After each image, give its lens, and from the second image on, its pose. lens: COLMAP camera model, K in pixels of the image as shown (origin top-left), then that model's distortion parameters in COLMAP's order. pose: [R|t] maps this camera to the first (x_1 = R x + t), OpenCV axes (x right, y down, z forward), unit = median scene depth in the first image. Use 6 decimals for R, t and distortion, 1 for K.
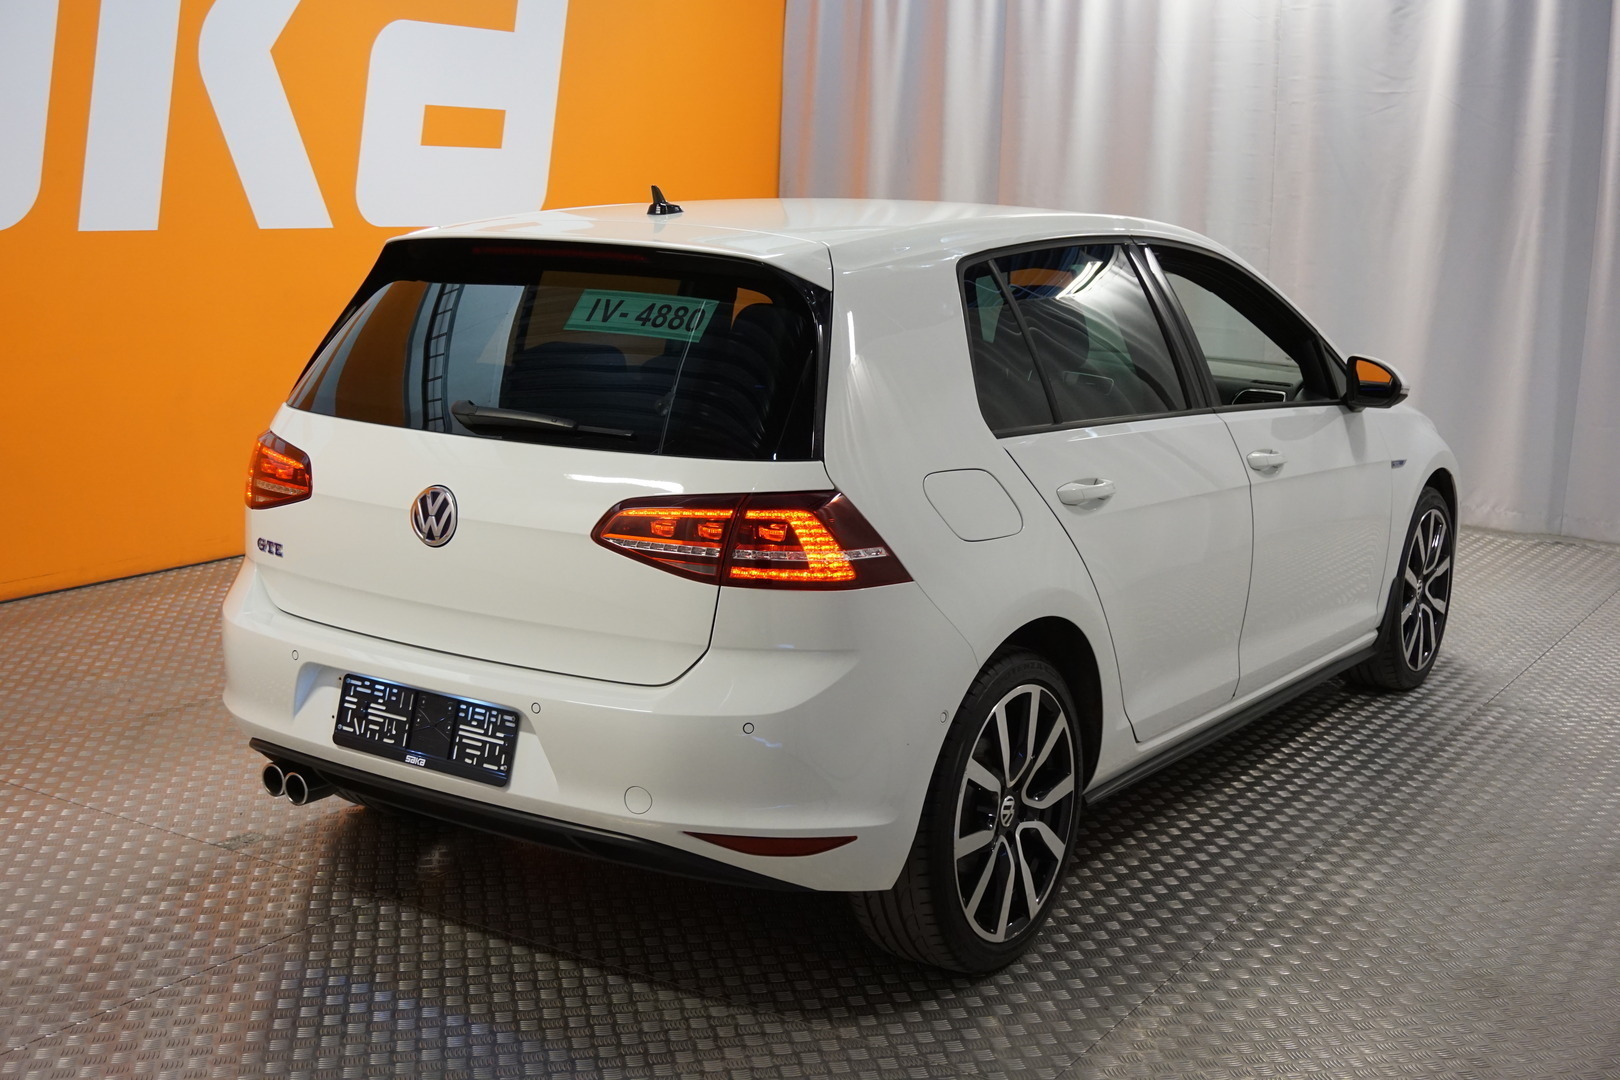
lens RADIAL K [[1894.5, 0, 796.9], [0, 1894.5, 543.8], [0, 0, 1]] dist [0.005575, 0.000000]
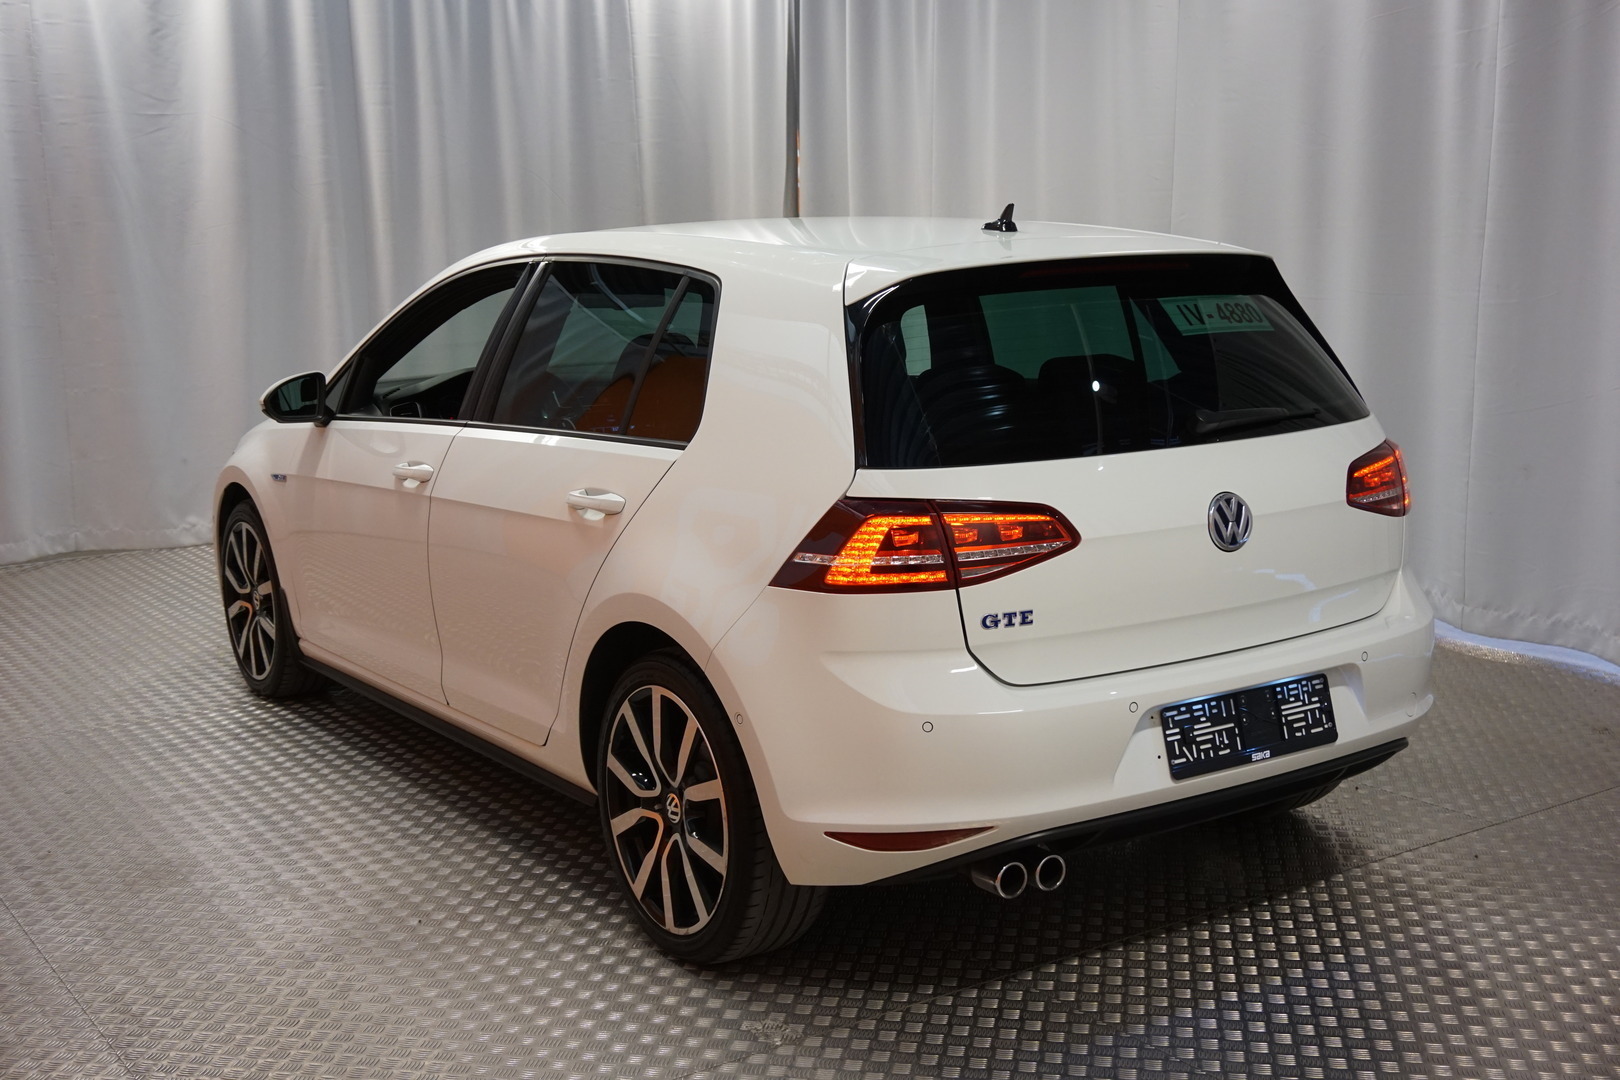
lens RADIAL K [[1894.5, 0, 794.9], [0, 1894.5, 547.2], [0, 0, 1]] dist [0.005575, 0.000000]
pose [[0.390339, -0.193325, 0.900145, -1.223222], [0.202703, 0.971760, 0.120806, -0.174968], [-0.898080, 0.135307, 0.418503, 0.786635]]
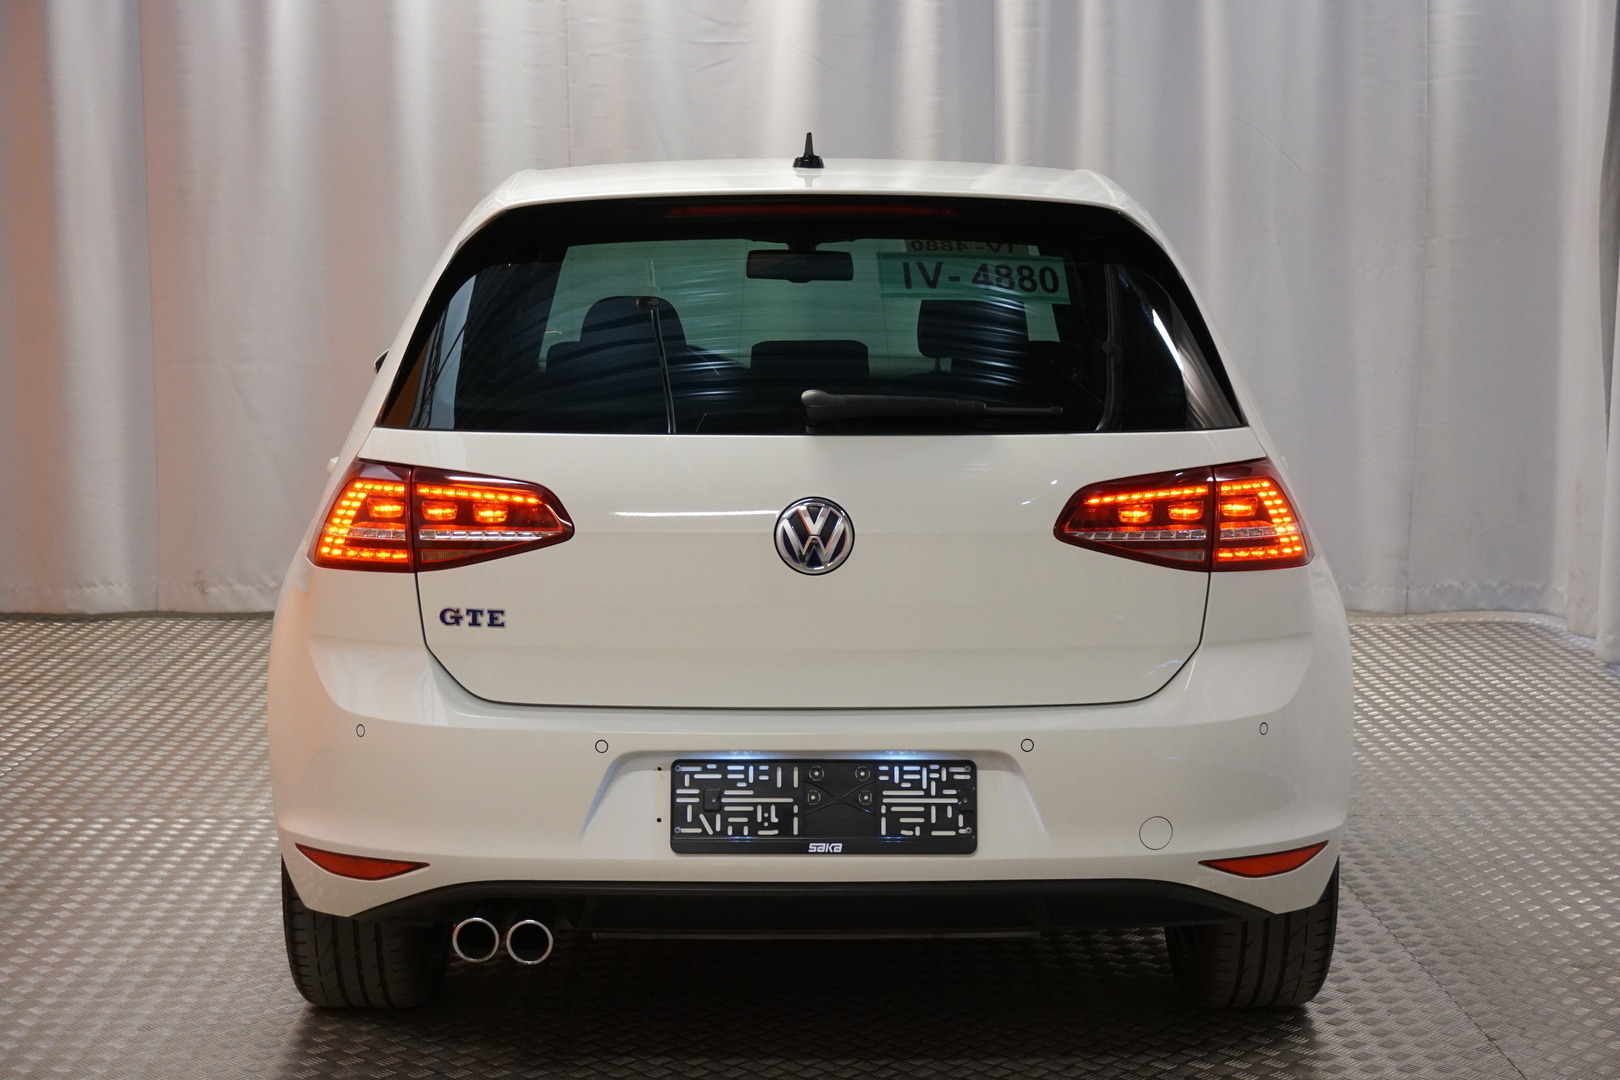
lens RADIAL K [[2714.5, 0, 810.5], [0, 2714.5, 533.3], [0, 0, 1]] dist [0.061214, 0.000000]
pose [[0.829029, -0.087985, 0.552240, -0.824979], [0.120825, 0.992401, -0.023270, 0.010527], [-0.545996, 0.086016, 0.833360, 0.052986]]
